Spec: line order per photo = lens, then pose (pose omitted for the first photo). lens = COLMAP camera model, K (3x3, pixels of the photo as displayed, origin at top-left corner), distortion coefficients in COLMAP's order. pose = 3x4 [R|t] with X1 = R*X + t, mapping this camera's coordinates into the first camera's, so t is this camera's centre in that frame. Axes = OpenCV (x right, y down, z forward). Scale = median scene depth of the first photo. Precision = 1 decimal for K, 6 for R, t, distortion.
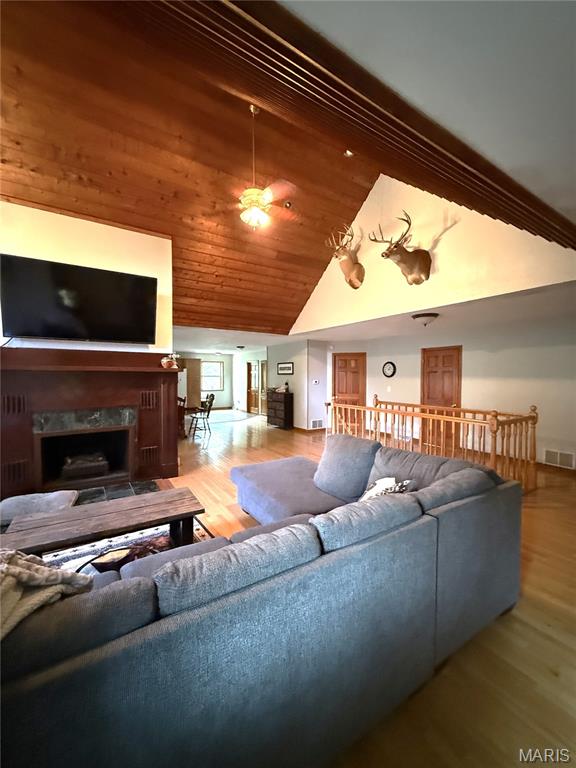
lens RADIAL K [[313.7, 0, 290.4], [0, 313.7, 379.1], [0, 0, 1]] dist [-0.002090, -0.000694]
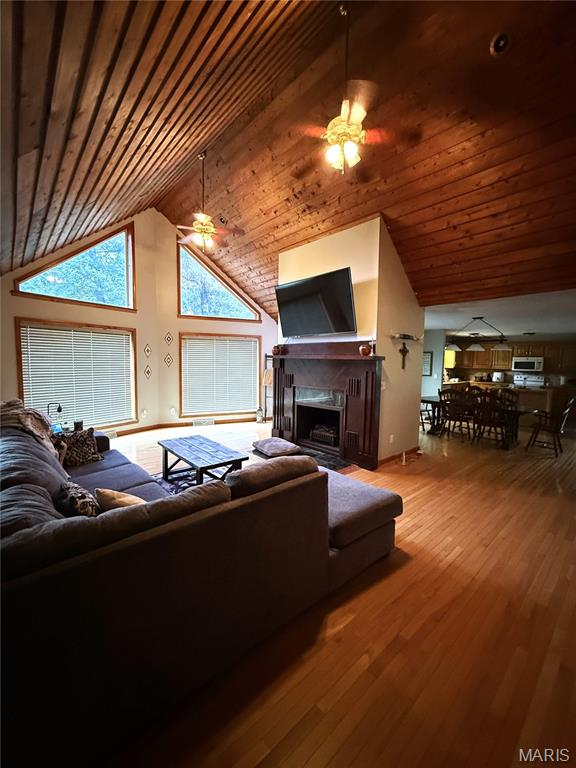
lens RADIAL K [[313.7, 0, 289.1], [0, 313.7, 382.6], [0, 0, 1]] dist [-0.002090, -0.000694]
pose [[0.166140, 0.067626, -0.983781, 0.588466], [-0.028175, 0.997564, 0.063815, -0.008956], [0.985700, 0.017116, 0.167641, 0.676675]]
